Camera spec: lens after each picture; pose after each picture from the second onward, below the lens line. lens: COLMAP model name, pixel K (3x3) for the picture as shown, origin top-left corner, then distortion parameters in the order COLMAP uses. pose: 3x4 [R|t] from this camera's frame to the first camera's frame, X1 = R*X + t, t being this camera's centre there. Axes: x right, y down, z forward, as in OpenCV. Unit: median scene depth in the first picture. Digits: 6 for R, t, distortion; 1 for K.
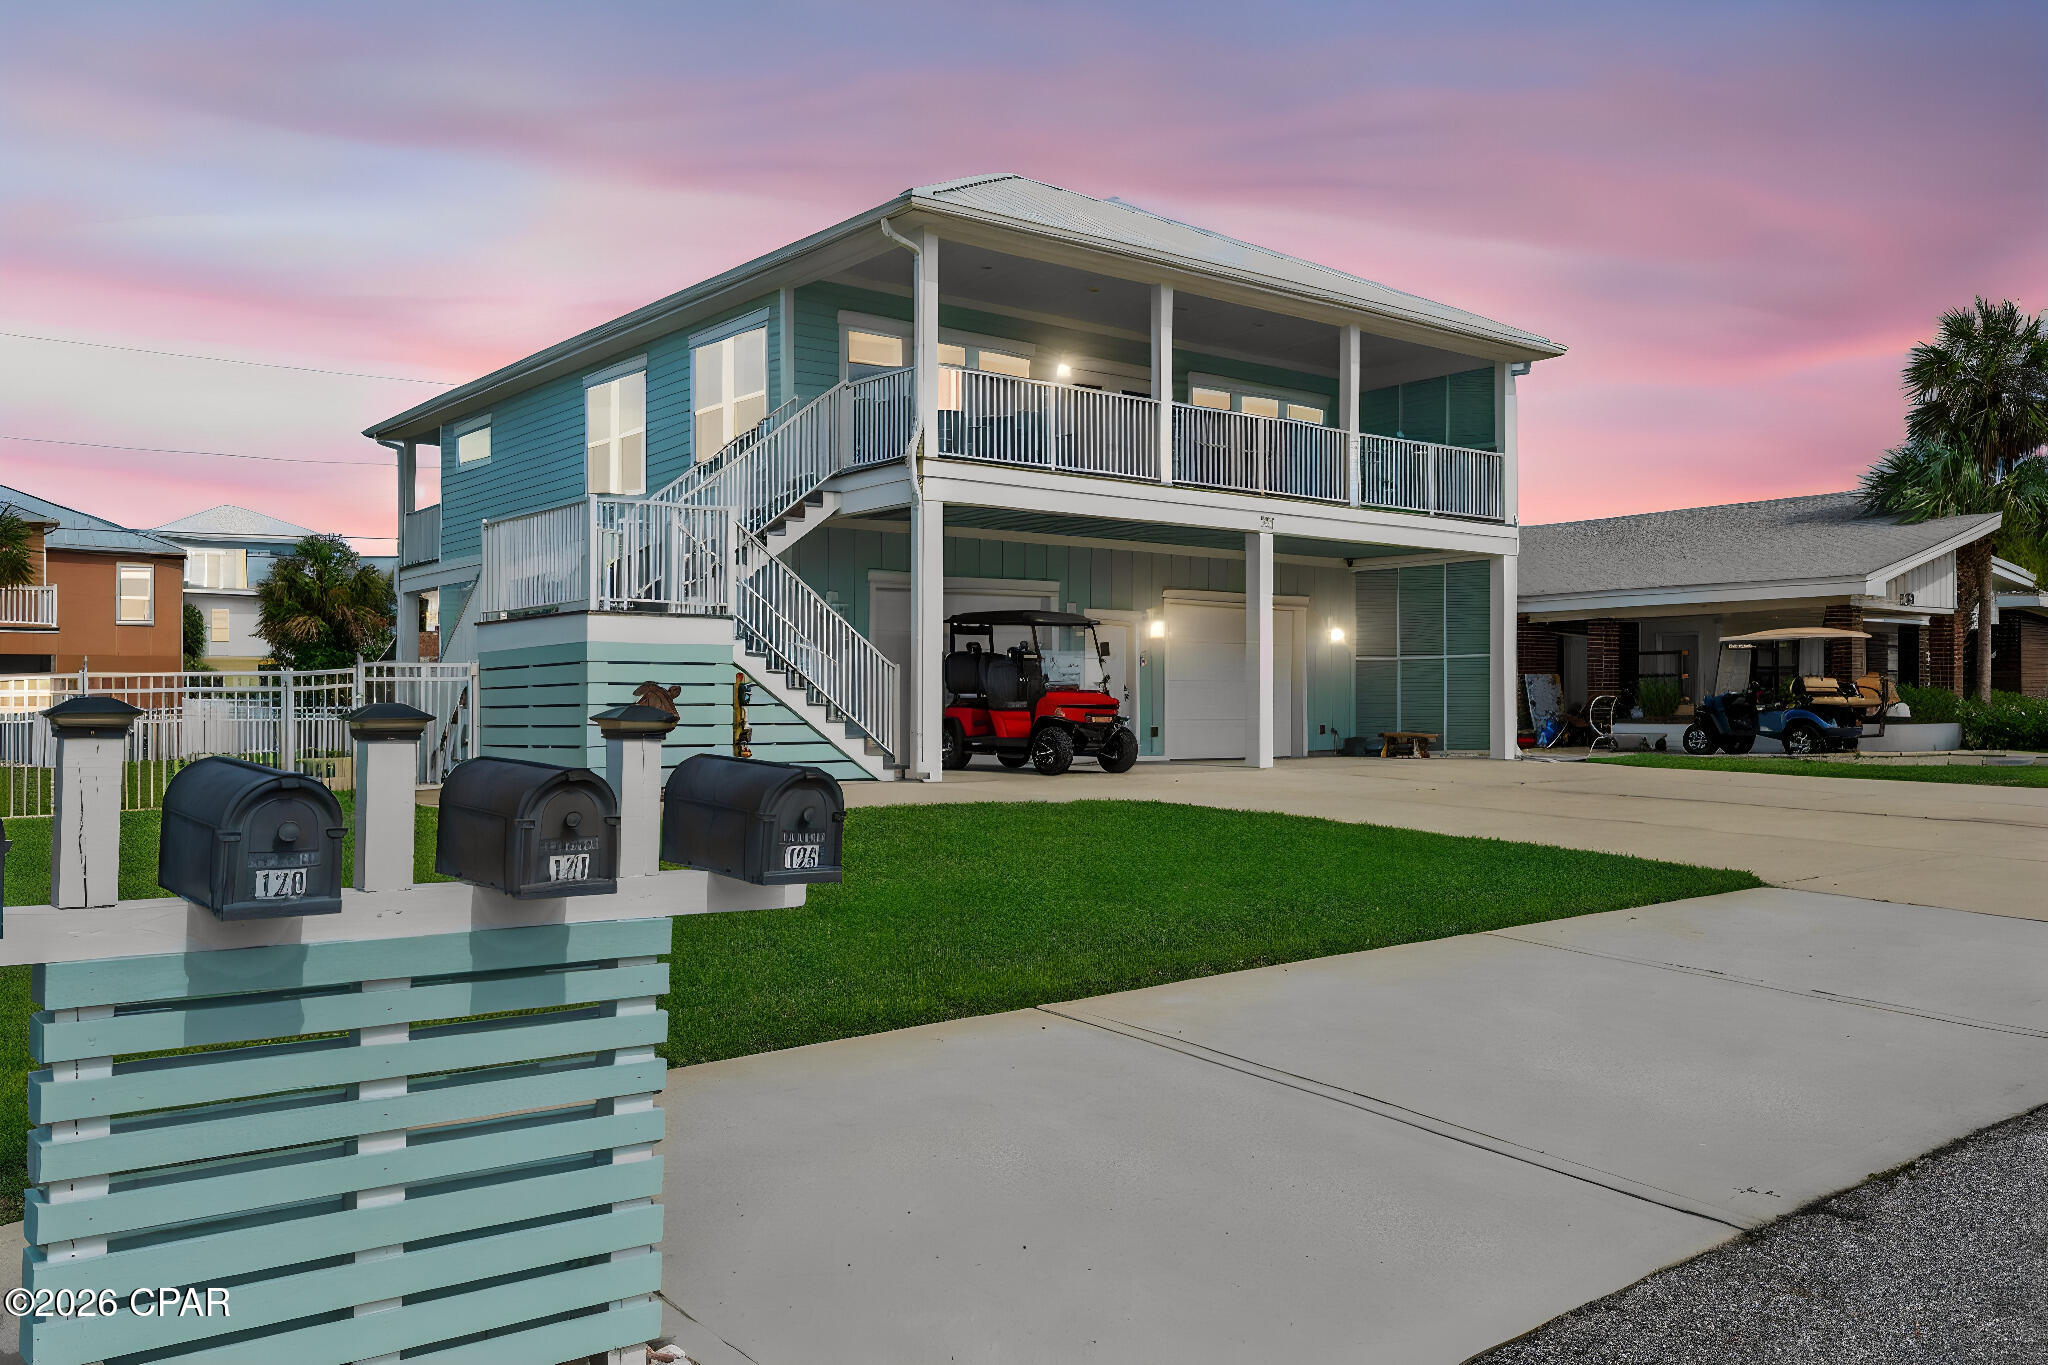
lens RADIAL K [[1595.1, 0, 1016.8], [0, 1595.1, 639.7], [0, 0, 1]] dist [-0.009187, -0.006792]
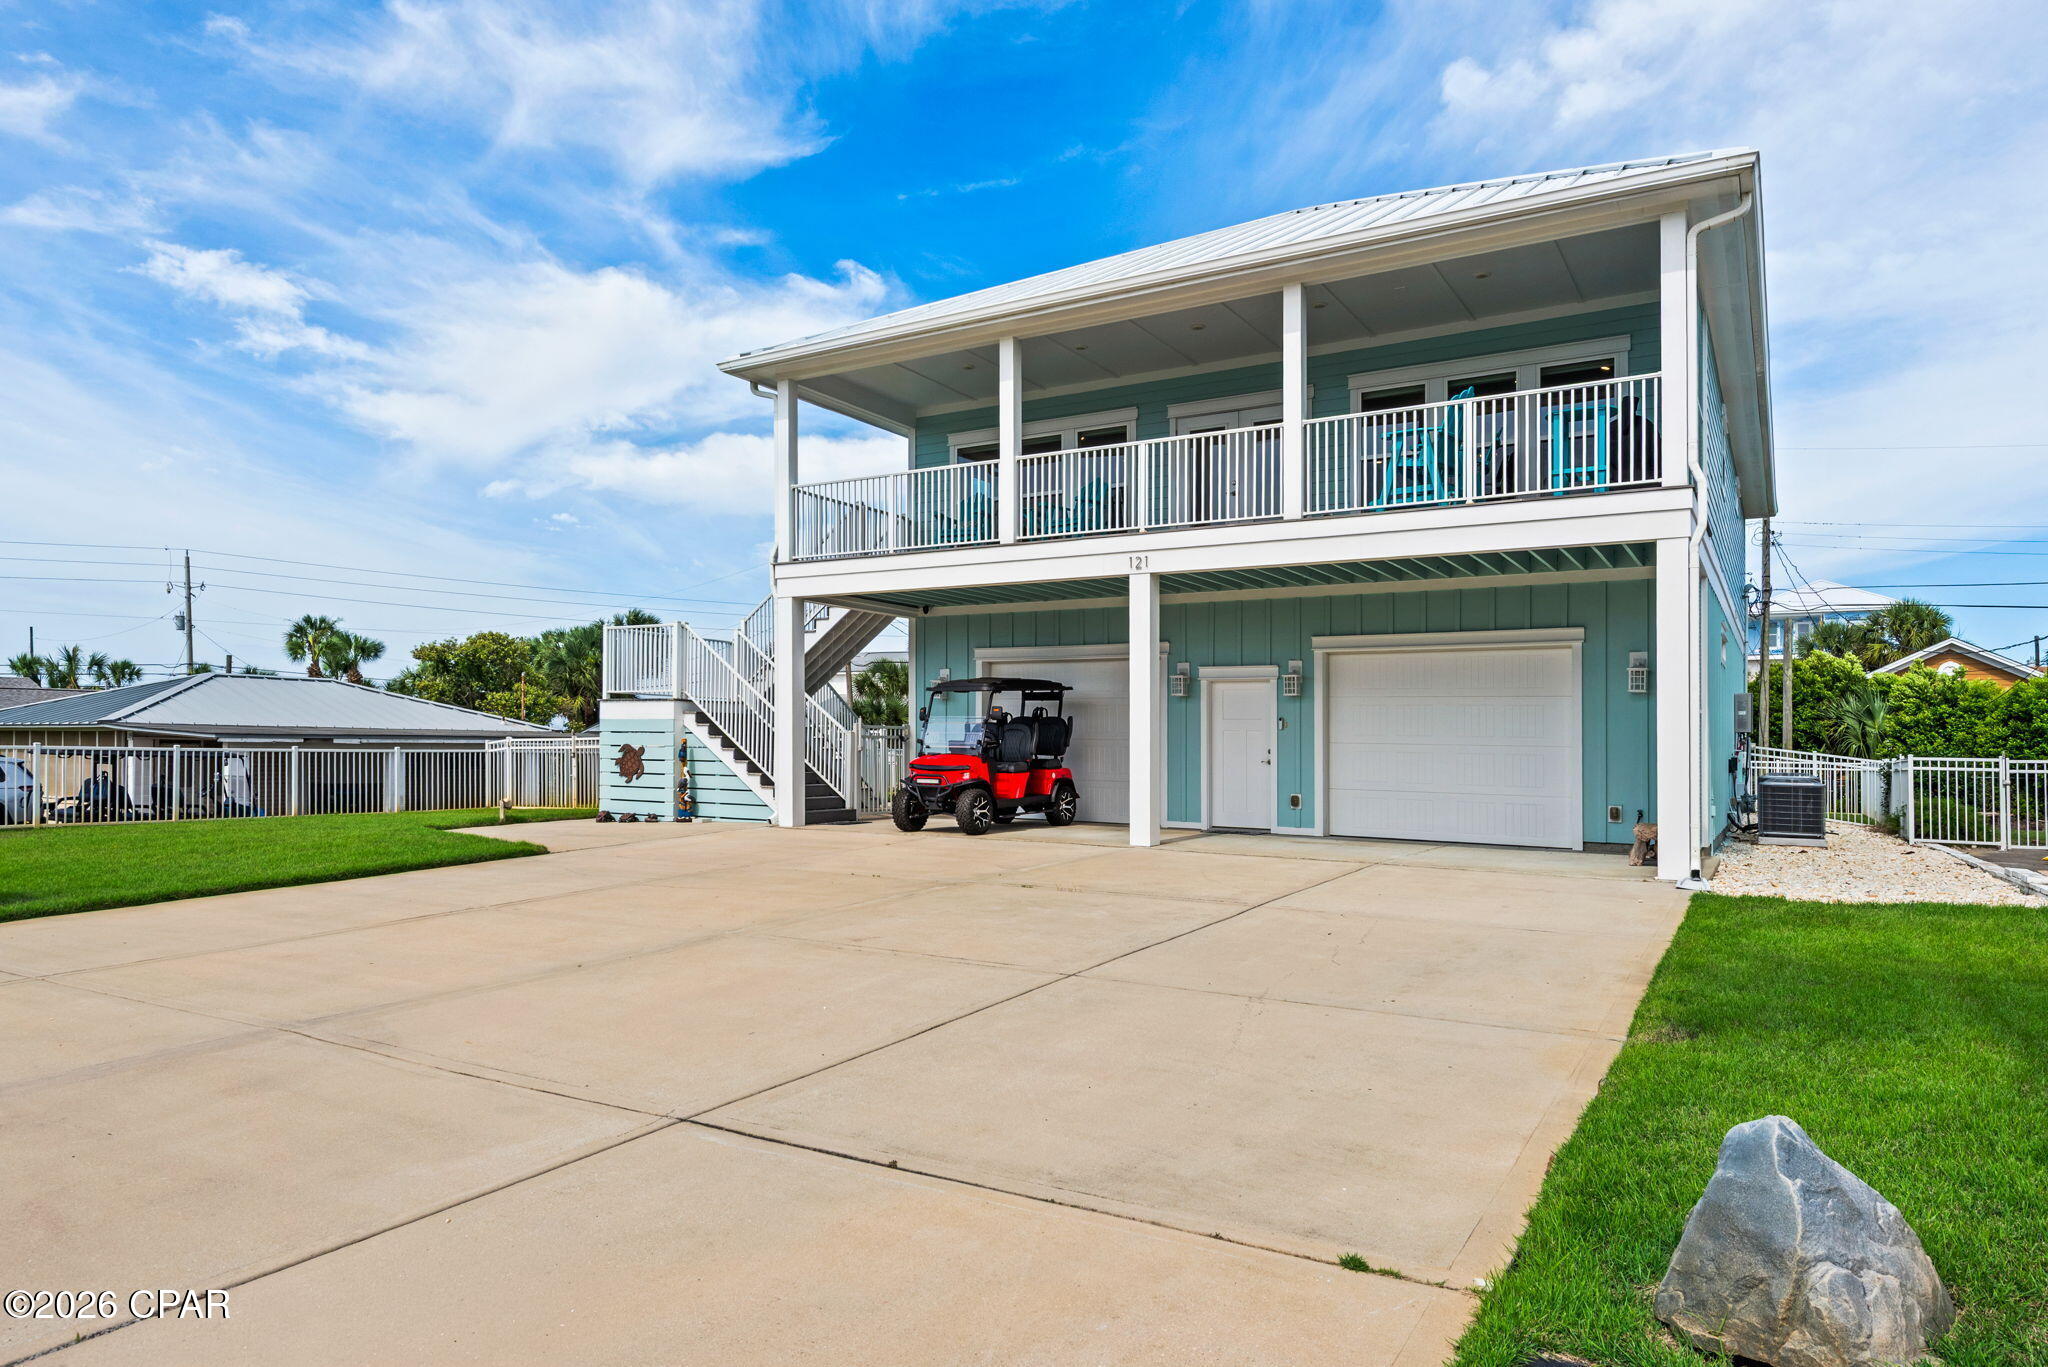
lens RADIAL K [[1257.7, 0, 1021.6], [0, 1257.7, 725.7], [0, 0, 1]] dist [-0.008953, 0.001870]
pose [[0.344984, -0.007258, -0.938580, 0.755081], [0.026577, 0.999645, 0.002038, 0.011545], [0.938232, -0.025648, 0.345055, 0.683846]]
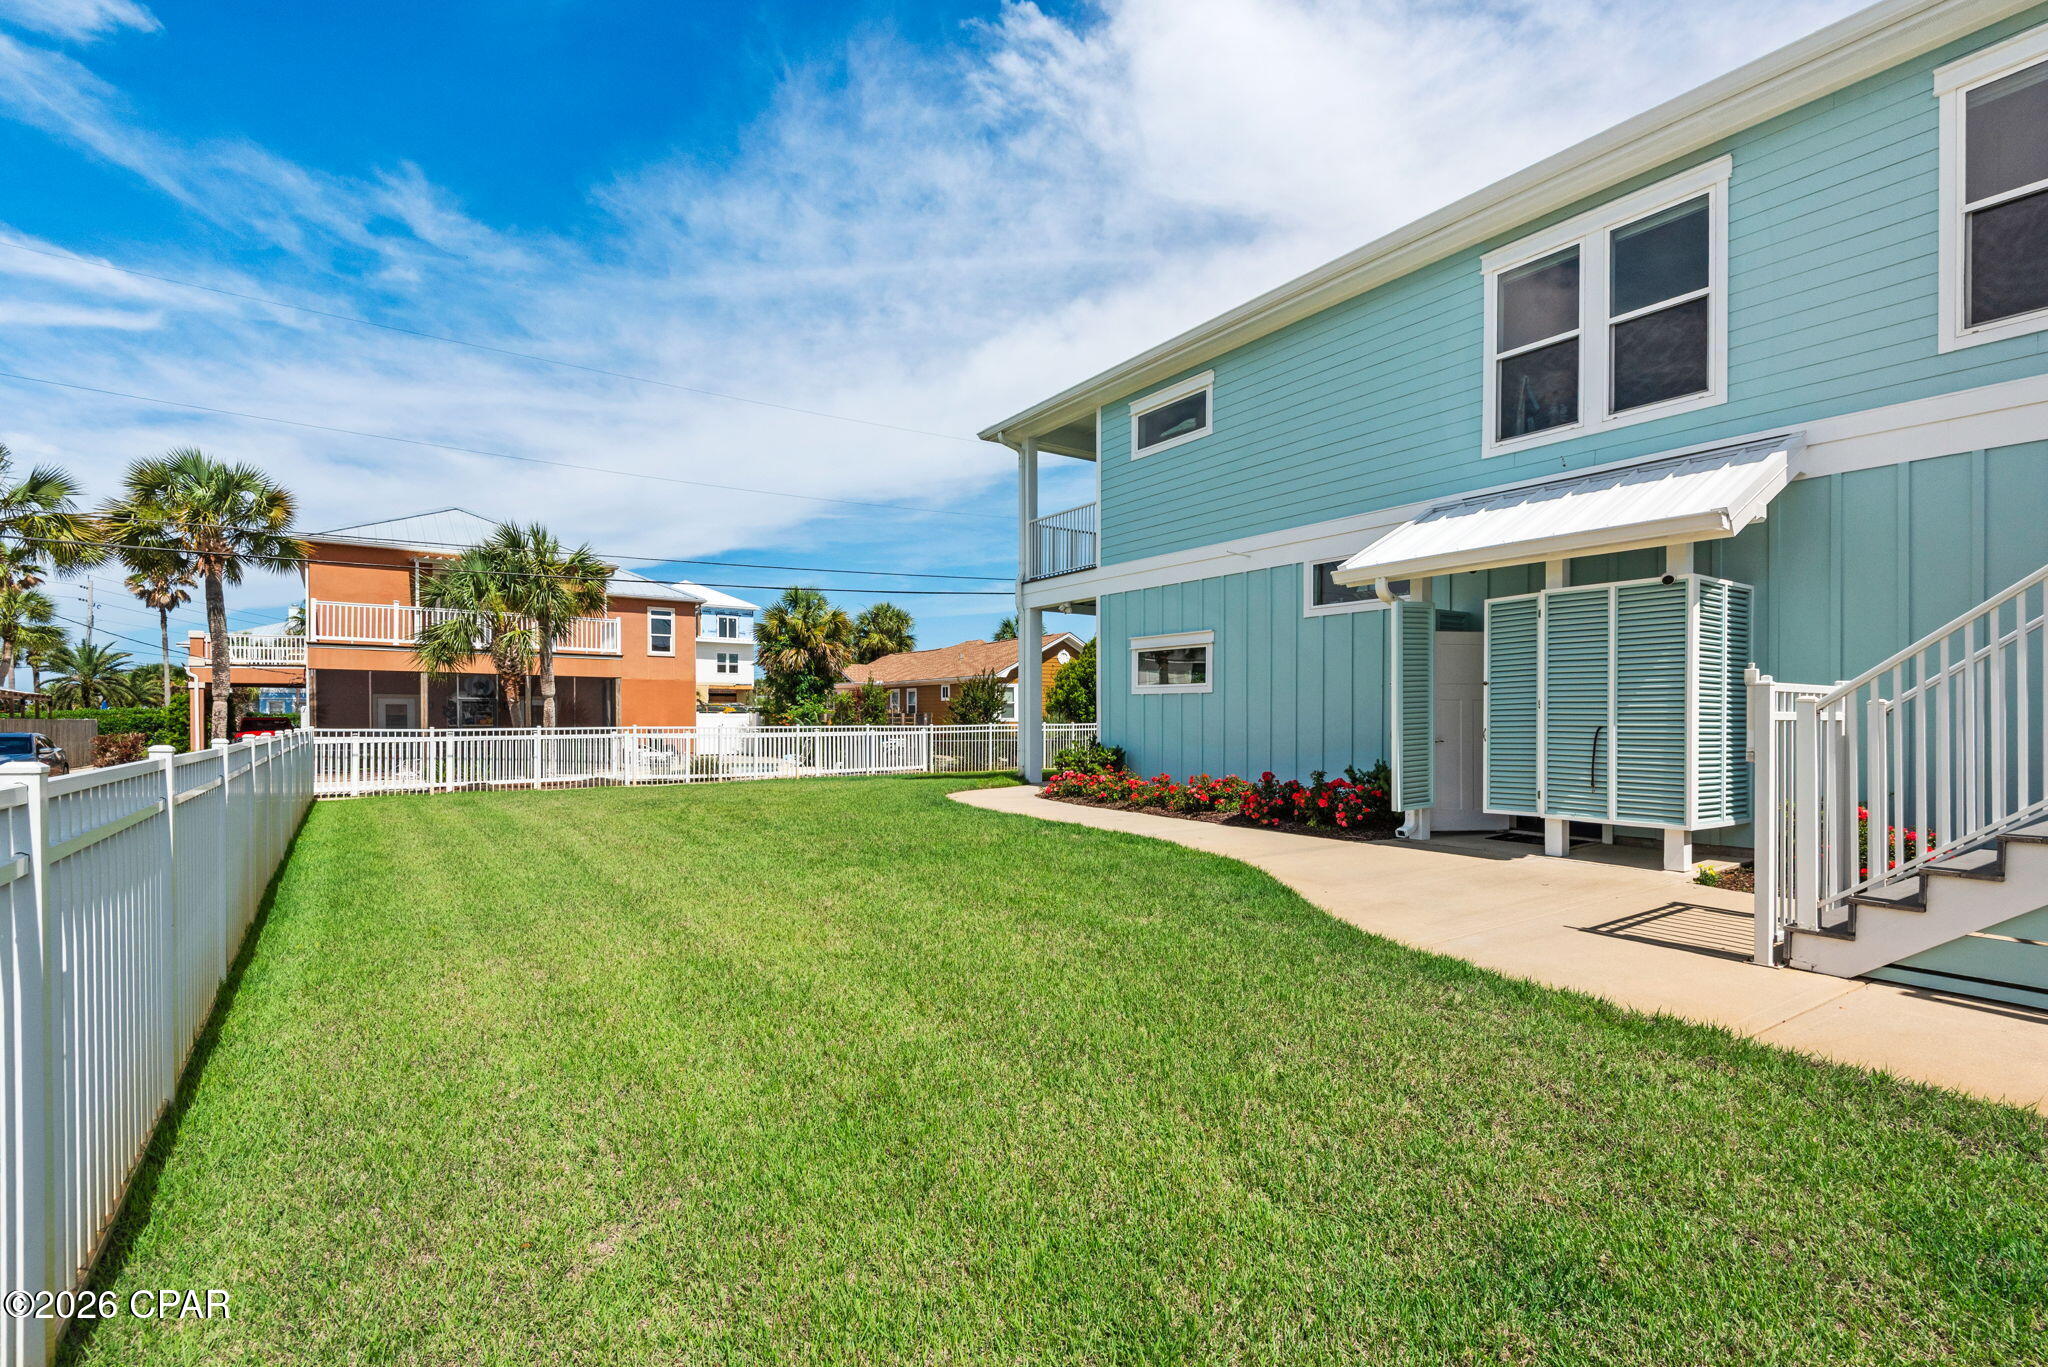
lens RADIAL K [[969.6, 0, 1026.4], [0, 969.6, 712.2], [0, 0, 1]] dist [0.015065, -0.001339]
pose [[0.994804, 0.008716, -0.101439, -0.474313], [-0.004982, 0.999303, 0.037006, 0.013473], [0.101691, -0.036309, 0.994153, 0.641376]]
